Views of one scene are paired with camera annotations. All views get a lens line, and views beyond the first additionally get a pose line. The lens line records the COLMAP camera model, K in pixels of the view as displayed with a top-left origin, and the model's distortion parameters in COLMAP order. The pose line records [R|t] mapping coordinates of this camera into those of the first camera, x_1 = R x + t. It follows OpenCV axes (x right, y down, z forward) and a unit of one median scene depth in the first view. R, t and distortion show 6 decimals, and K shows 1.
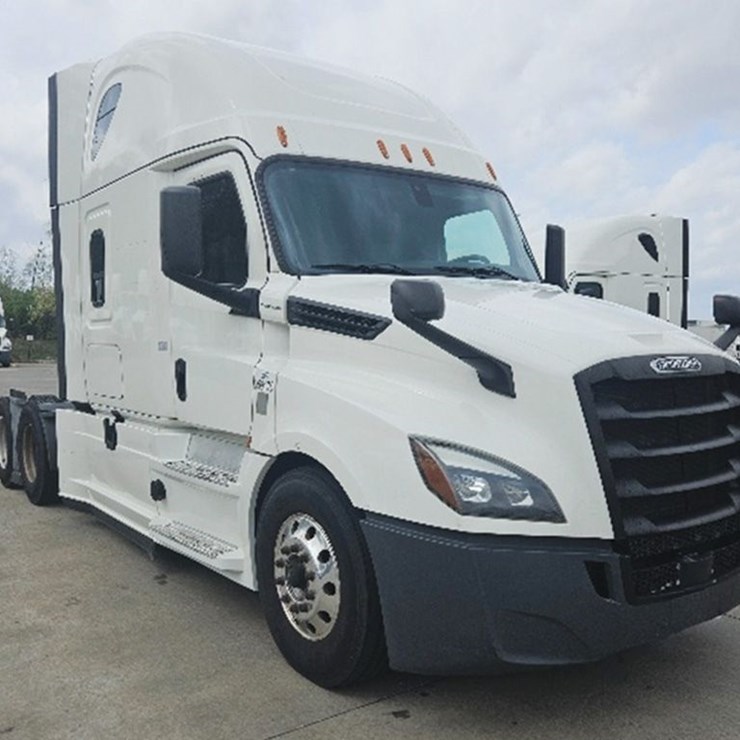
lens RADIAL K [[811.3, 0, 373.2], [0, 811.3, 382.1], [0, 0, 1]] dist [0.053448, 0.000000]
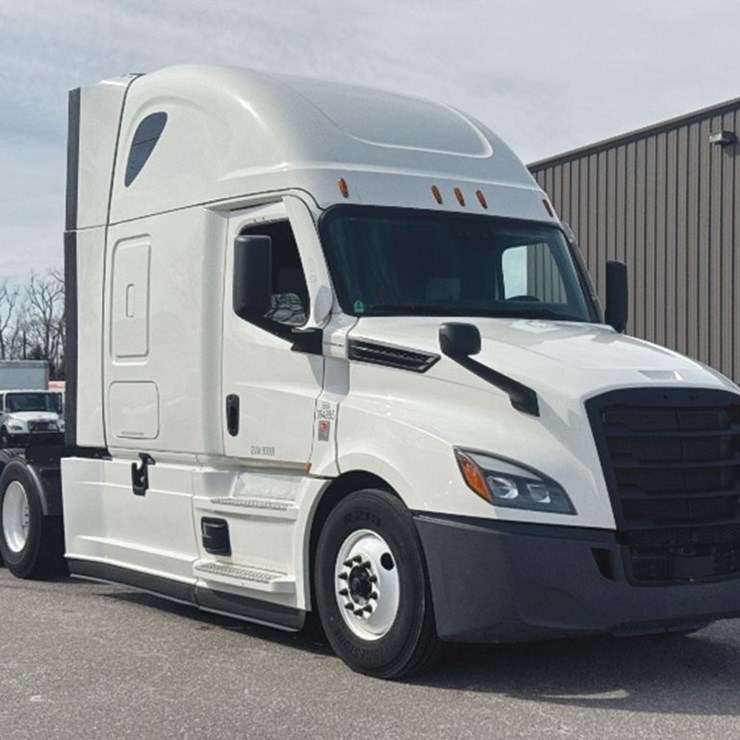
lens RADIAL K [[1567.8, 0, 369.7], [0, 1567.8, 368.6], [0, 0, 1]] dist [0.432127, 0.000000]
pose [[0.999447, 0.012316, -0.030875, -0.009097], [-0.014732, 0.996744, -0.079269, 0.107979], [0.029798, 0.079680, 0.996375, -1.112538]]
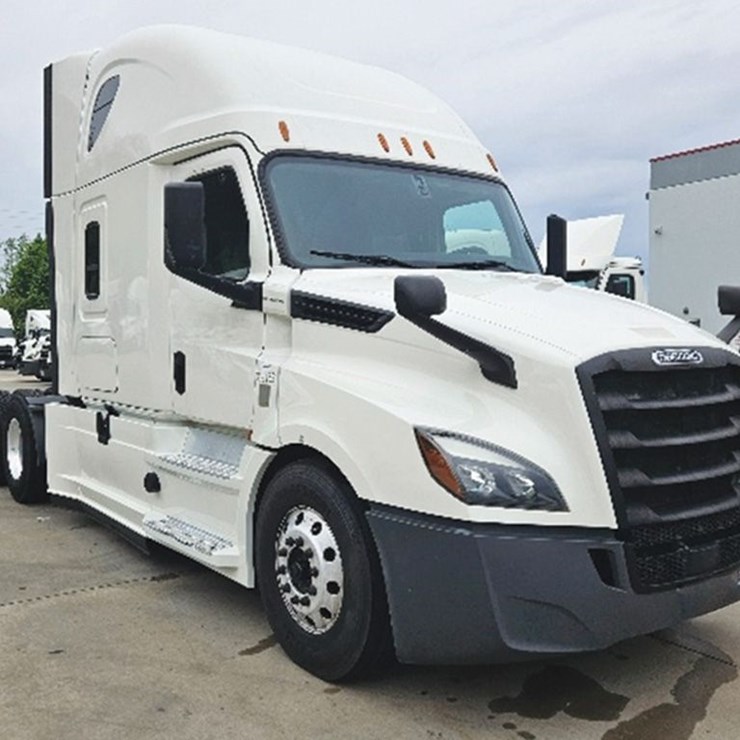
lens RADIAL K [[872.6, 0, 344.9], [0, 872.6, 356.3], [0, 0, 1]] dist [0.110833, 0.000000]
pose [[0.999841, 0.002292, -0.017669, -0.017670], [-0.002763, 0.999640, -0.026670, 0.005838], [0.017601, 0.026715, 0.999488, -0.080597]]
